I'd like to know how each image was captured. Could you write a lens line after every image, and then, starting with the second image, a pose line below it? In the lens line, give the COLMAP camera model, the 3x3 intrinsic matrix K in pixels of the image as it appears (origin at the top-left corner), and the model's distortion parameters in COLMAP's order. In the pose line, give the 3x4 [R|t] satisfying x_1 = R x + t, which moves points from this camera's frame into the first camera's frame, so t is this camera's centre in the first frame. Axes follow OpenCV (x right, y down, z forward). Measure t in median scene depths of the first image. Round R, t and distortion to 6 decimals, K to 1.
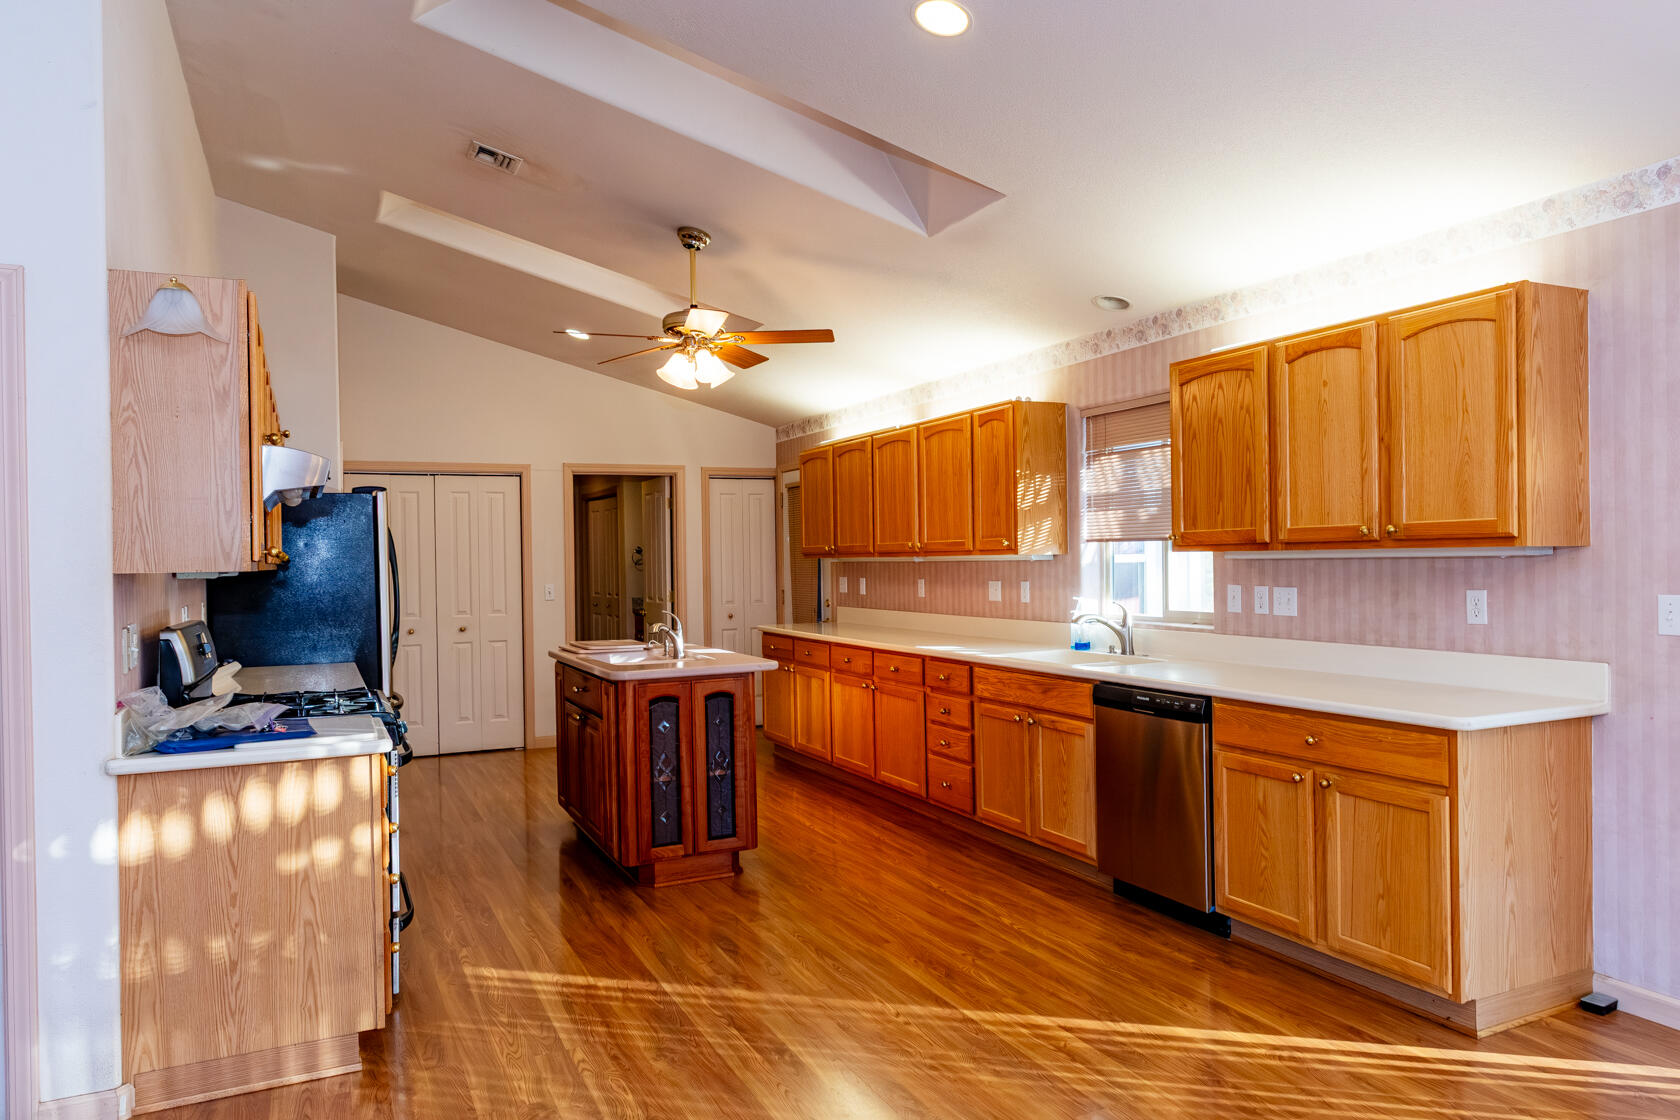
lens RADIAL K [[1080.3, 0, 840.0], [0, 1080.3, 560.0], [0, 0, 1]] dist [-0.000431, 0.000640]
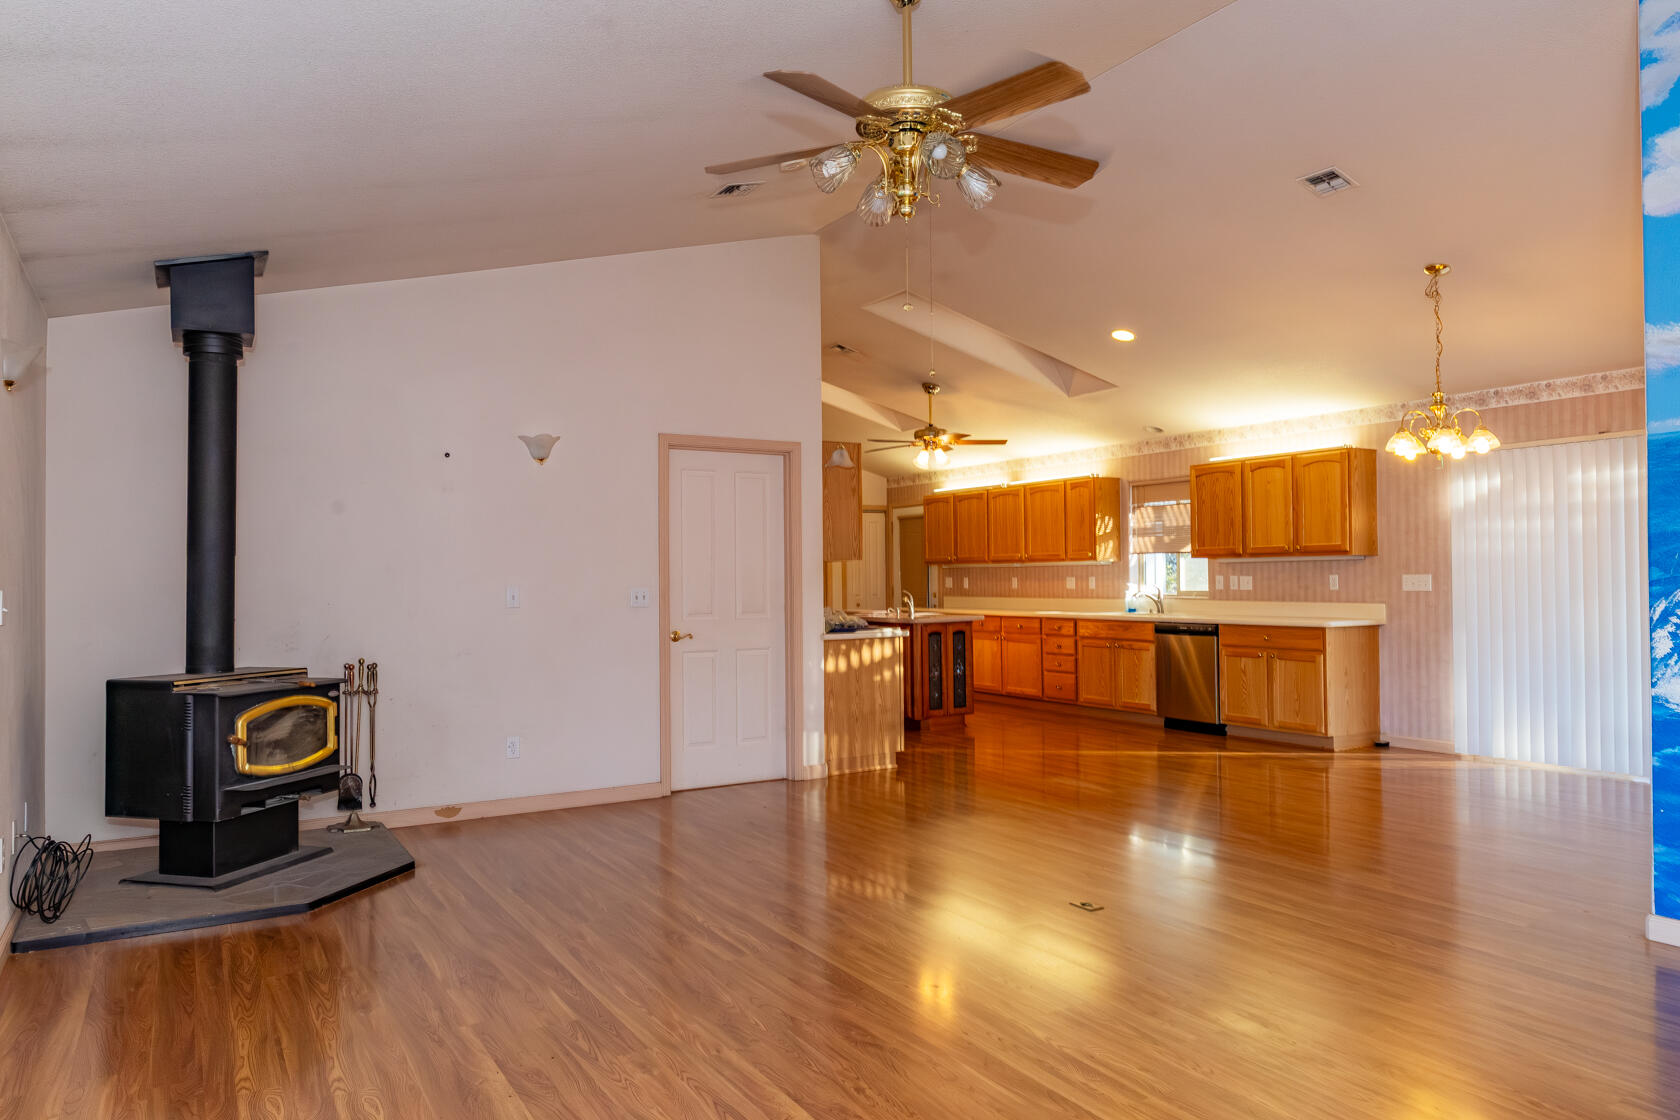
lens RADIAL K [[1080.3, 0, 840.0], [0, 1080.3, 560.0], [0, 0, 1]] dist [-0.000431, 0.000640]
pose [[0.995067, 0.006161, 0.099018, -0.546800], [-0.004395, 0.999828, -0.018043, 0.034932], [-0.099112, 0.017519, 0.994922, -0.946842]]
